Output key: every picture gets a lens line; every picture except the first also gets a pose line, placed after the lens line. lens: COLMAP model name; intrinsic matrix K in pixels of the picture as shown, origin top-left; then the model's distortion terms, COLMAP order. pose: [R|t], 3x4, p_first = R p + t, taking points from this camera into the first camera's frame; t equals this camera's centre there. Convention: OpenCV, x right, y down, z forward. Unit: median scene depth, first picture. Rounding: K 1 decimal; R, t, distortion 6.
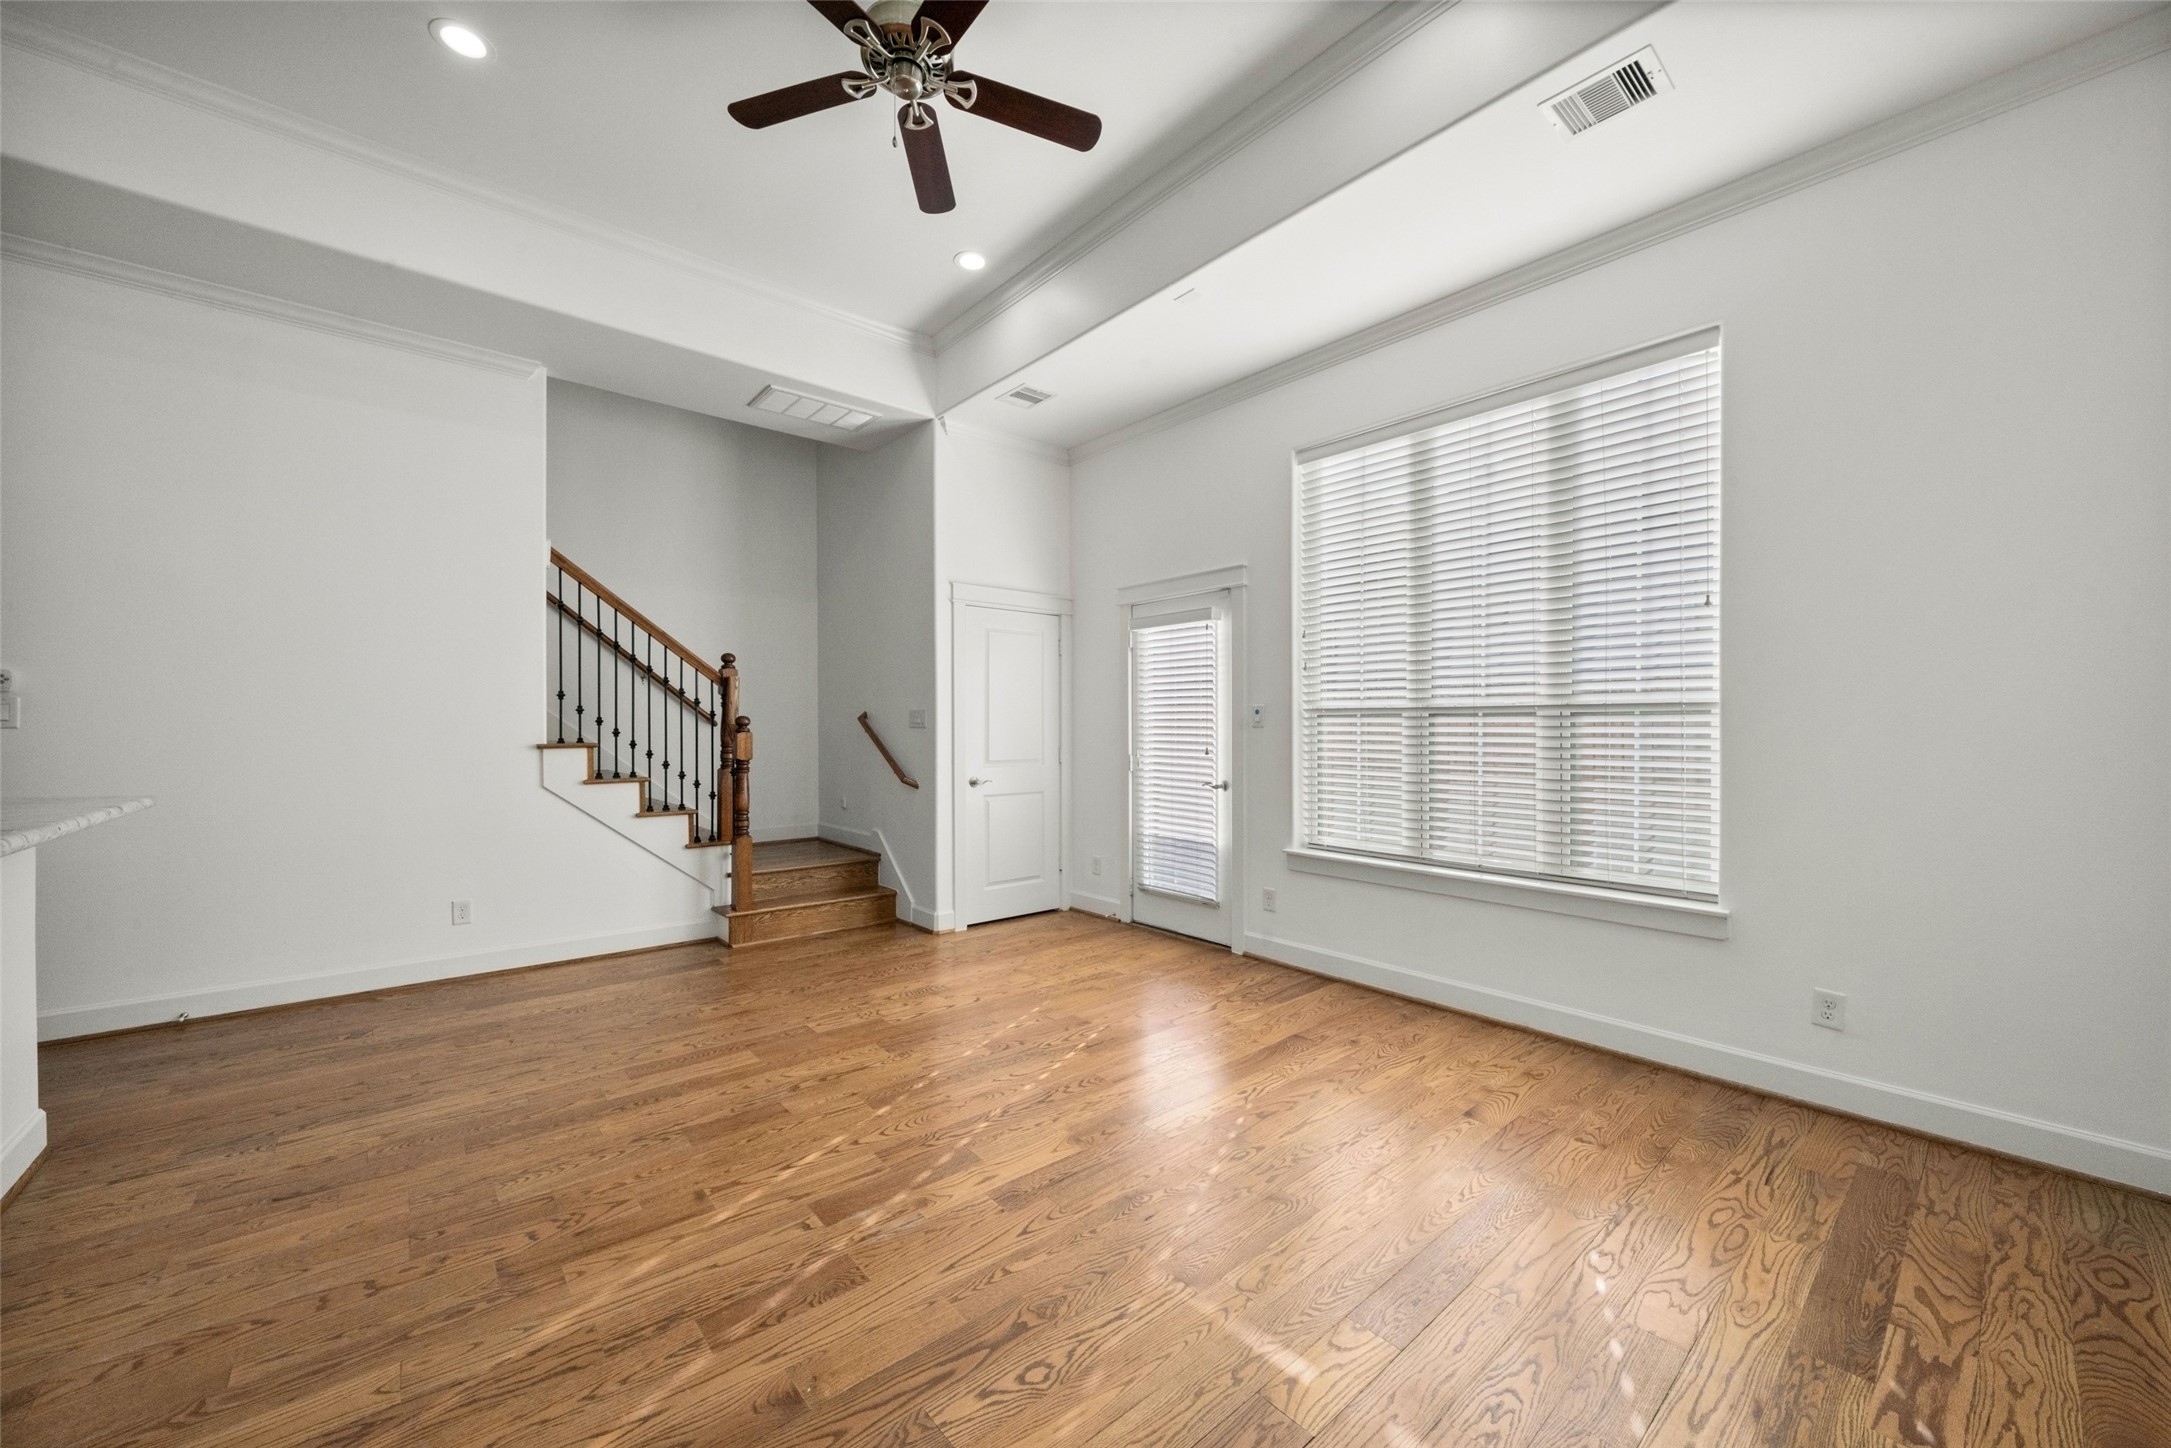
lens RADIAL K [[807.8, 0, 1087.1], [0, 807.8, 736.2], [0, 0, 1]] dist [-0.000066, -0.000063]
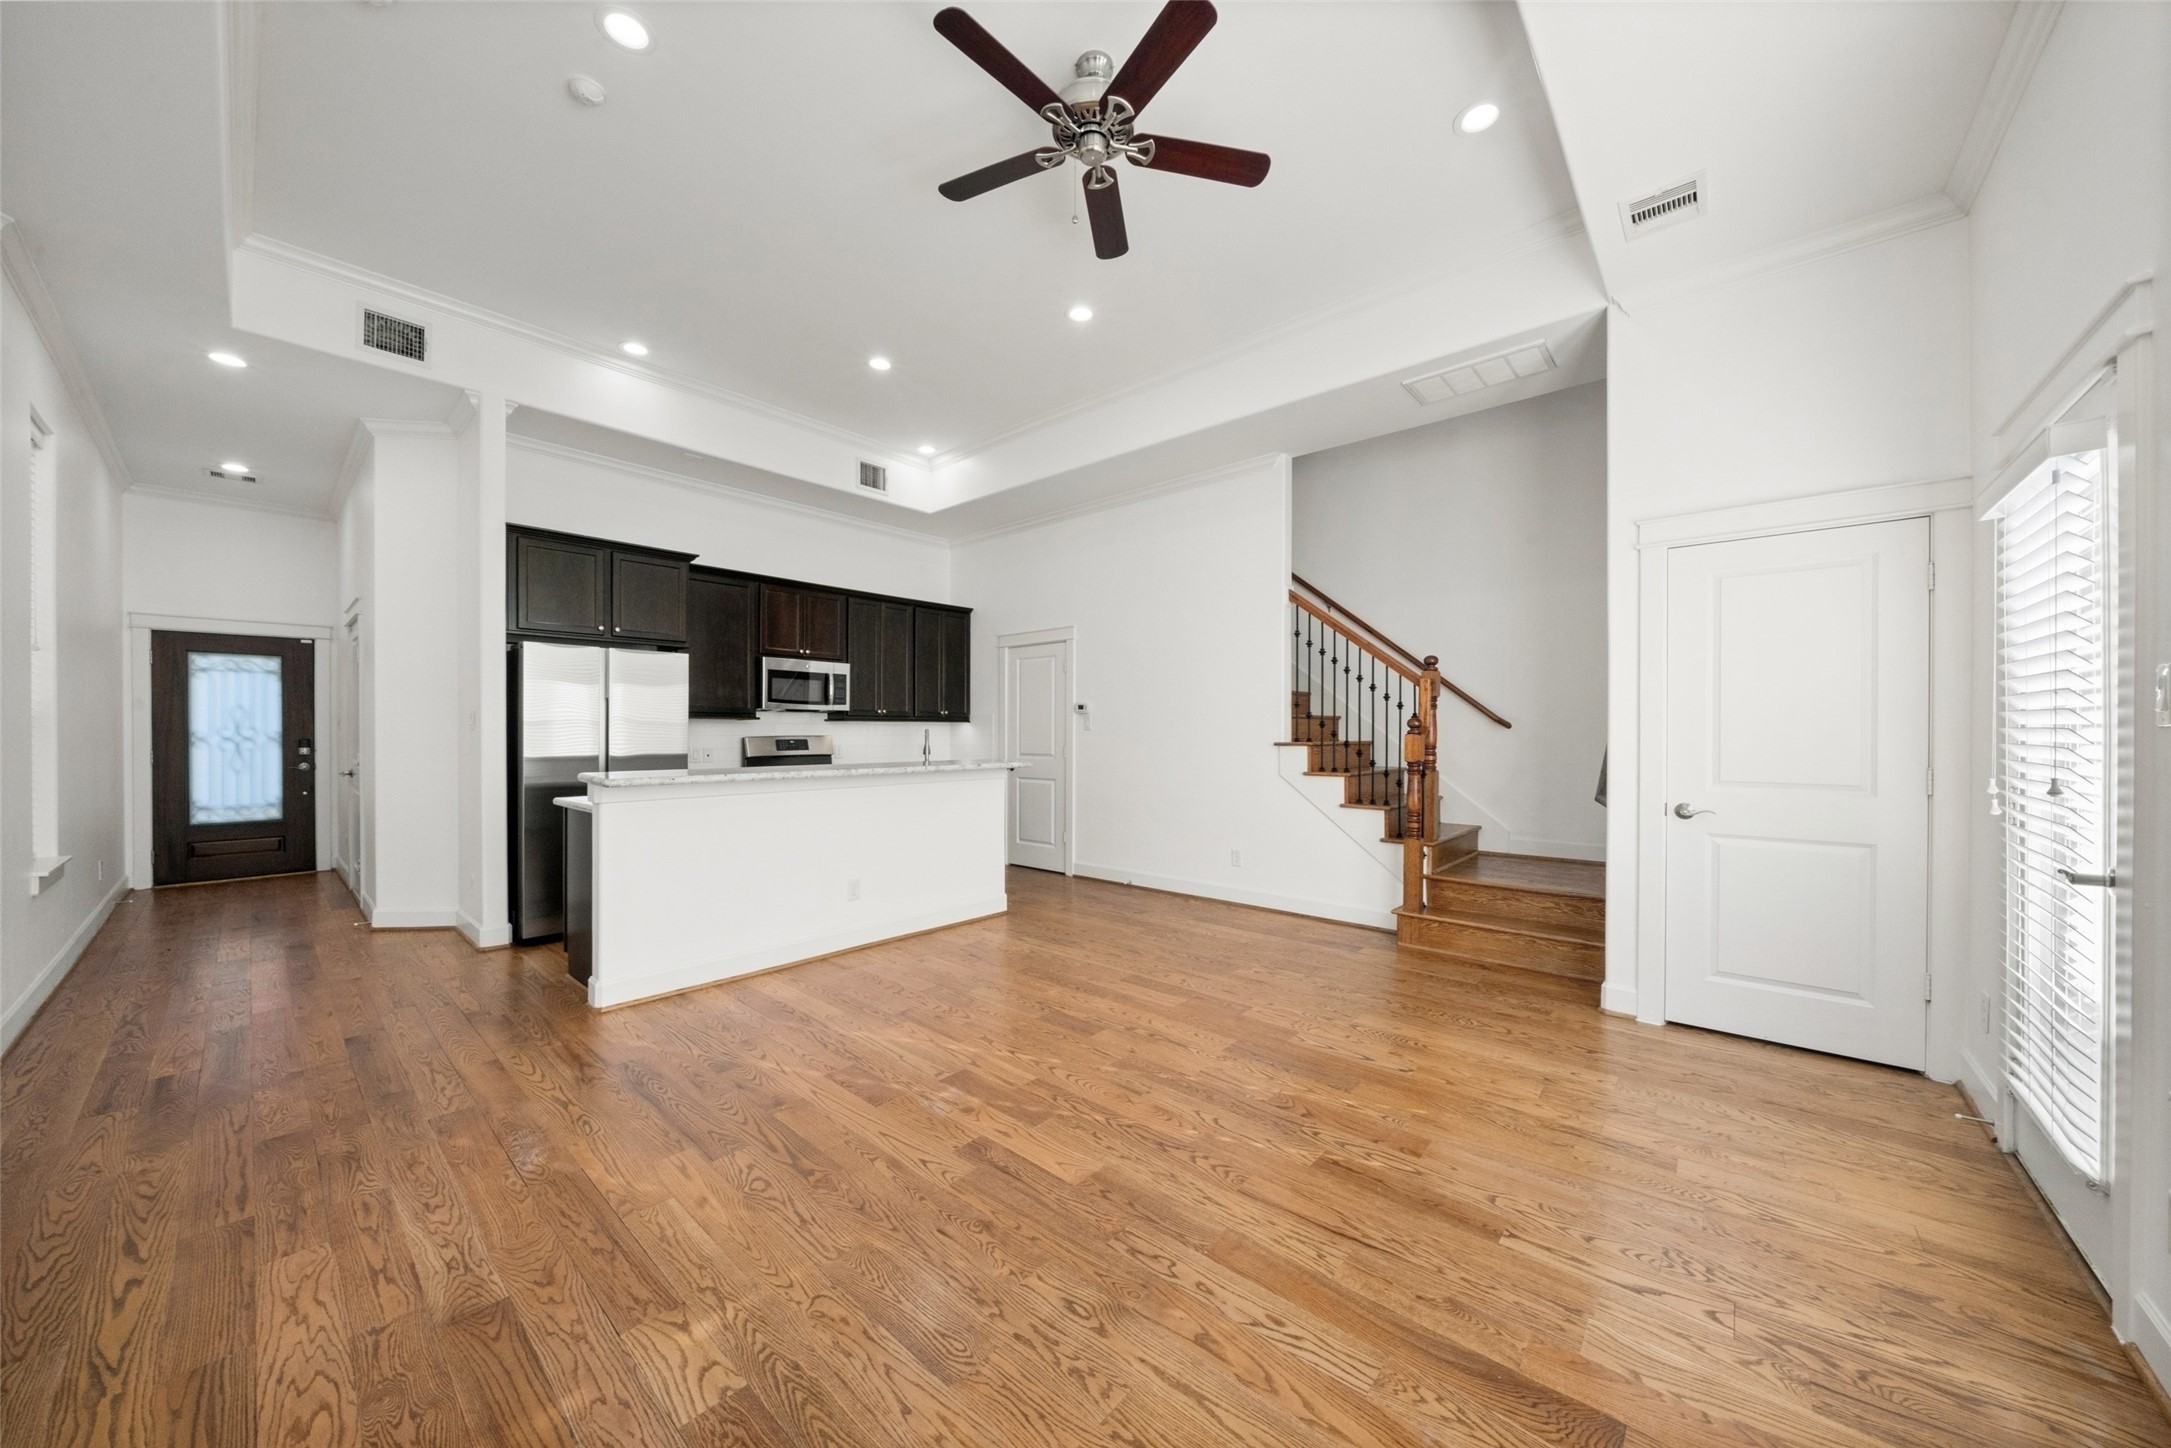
lens RADIAL K [[755.8, 0, 1079.6], [0, 755.8, 728.4], [0, 0, 1]] dist [-0.010494, 0.000128]
pose [[0.130153, -0.004456, -0.991484, 0.622024], [-0.010711, 0.999925, -0.005900, -0.001171], [0.991436, 0.011387, 0.130096, 0.653162]]
